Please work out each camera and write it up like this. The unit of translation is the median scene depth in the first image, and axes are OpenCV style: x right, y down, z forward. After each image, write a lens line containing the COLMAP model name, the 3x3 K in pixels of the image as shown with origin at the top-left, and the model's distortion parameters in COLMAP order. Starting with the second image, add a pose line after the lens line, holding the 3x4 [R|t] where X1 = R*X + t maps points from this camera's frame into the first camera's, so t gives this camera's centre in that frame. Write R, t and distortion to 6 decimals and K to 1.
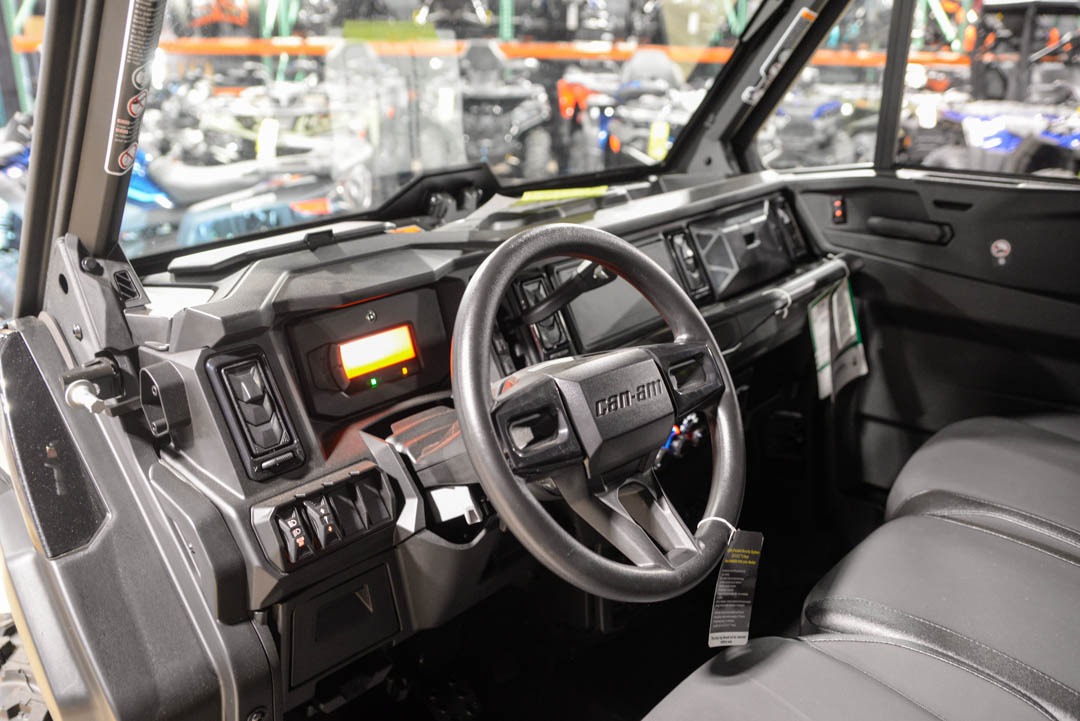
lens RADIAL K [[962.8, 0, 540.0], [0, 962.8, 360.5], [0, 0, 1]] dist [-0.189835, 0.001055]
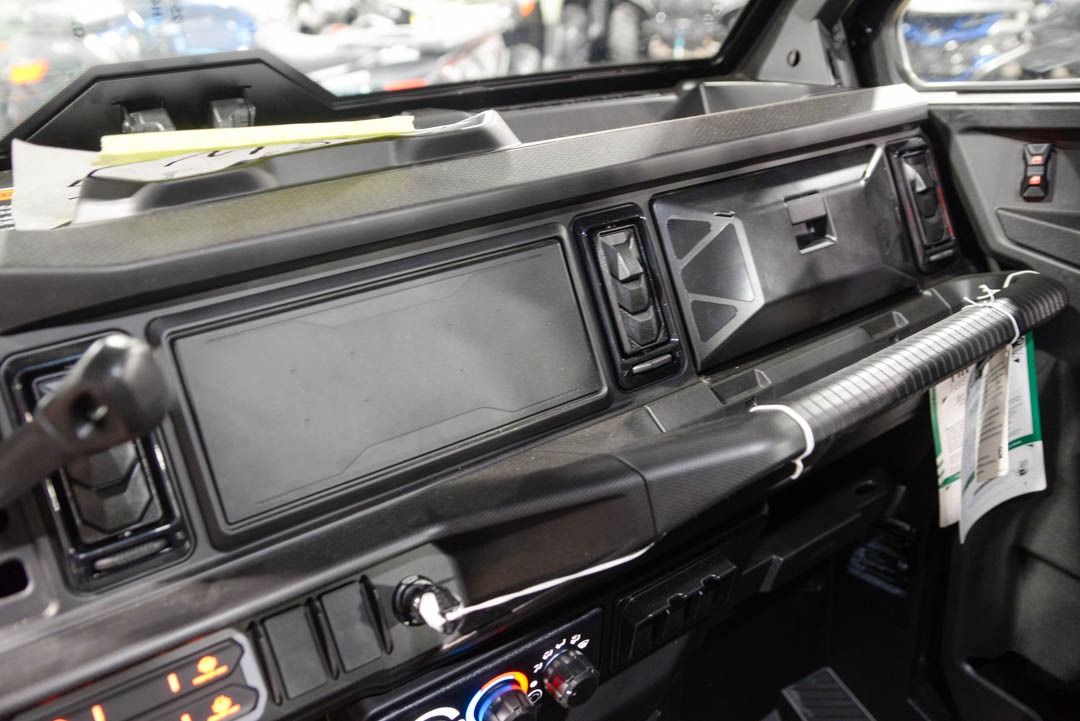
lens RADIAL K [[916.7, 0, 539.4], [0, 916.7, 379.6], [0, 0, 1]] dist [-0.106517, 0.108622]
pose [[0.969113, 0.117737, -0.216699, 0.178734], [-0.083625, 0.983507, 0.160376, -0.106336], [0.232008, -0.137301, 0.962975, 0.473164]]
